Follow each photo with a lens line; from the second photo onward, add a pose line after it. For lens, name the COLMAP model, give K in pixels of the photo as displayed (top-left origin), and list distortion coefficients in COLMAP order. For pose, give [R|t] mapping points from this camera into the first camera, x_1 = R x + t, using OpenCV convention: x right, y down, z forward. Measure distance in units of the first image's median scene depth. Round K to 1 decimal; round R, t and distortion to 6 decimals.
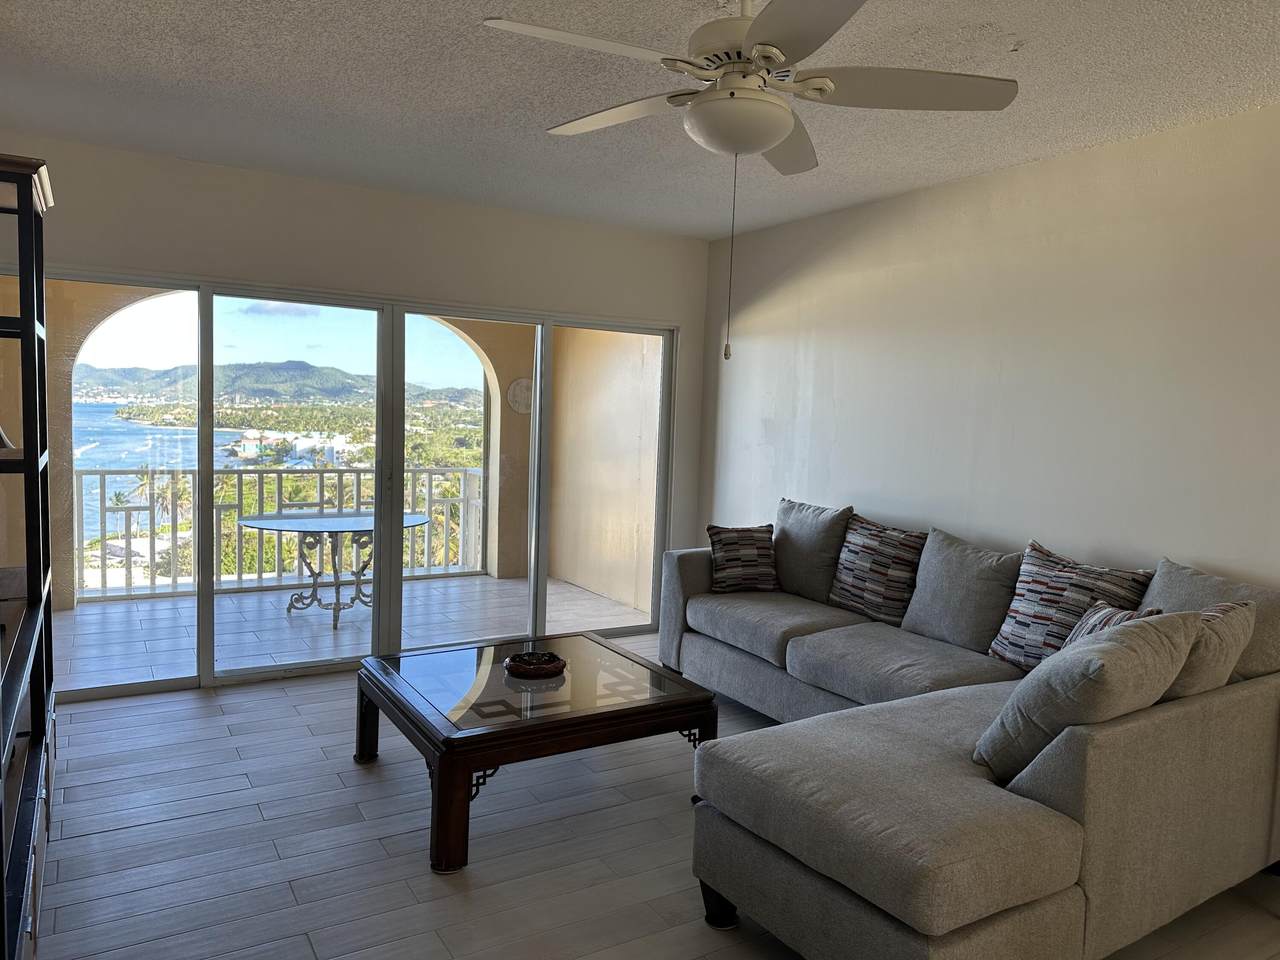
lens RADIAL K [[876.9, 0, 640.0], [0, 876.9, 480.0], [0, 0, 1]] dist [0.003300, 0.000494]
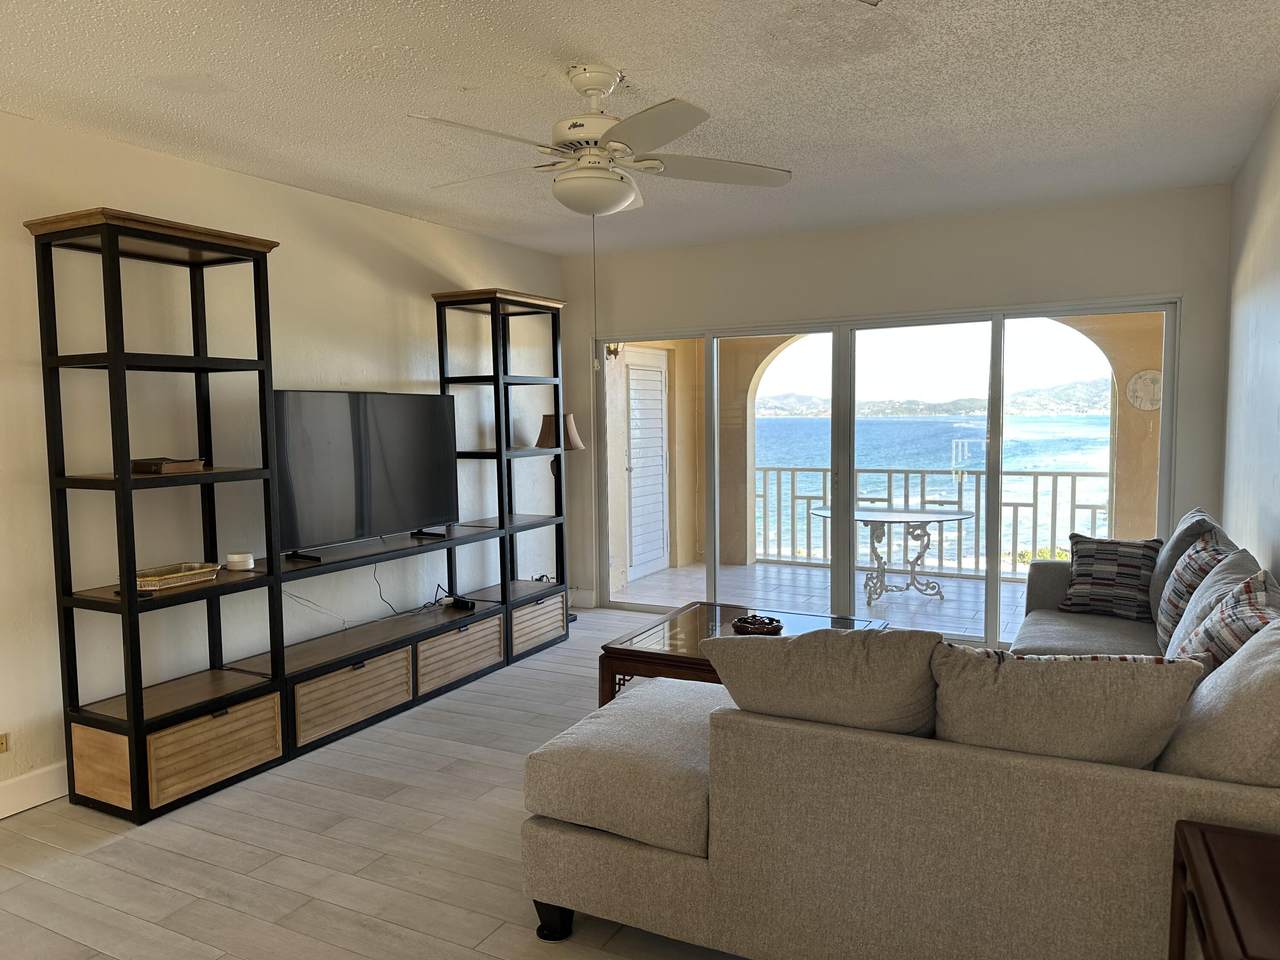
lens RADIAL K [[876.9, 0, 640.0], [0, 876.9, 480.0], [0, 0, 1]] dist [0.003300, 0.000494]
pose [[0.484247, 0.022774, -0.874635, 0.607867], [-0.032407, 0.999442, 0.008081, 0.005786], [0.874331, 0.024431, 0.484715, 0.199753]]
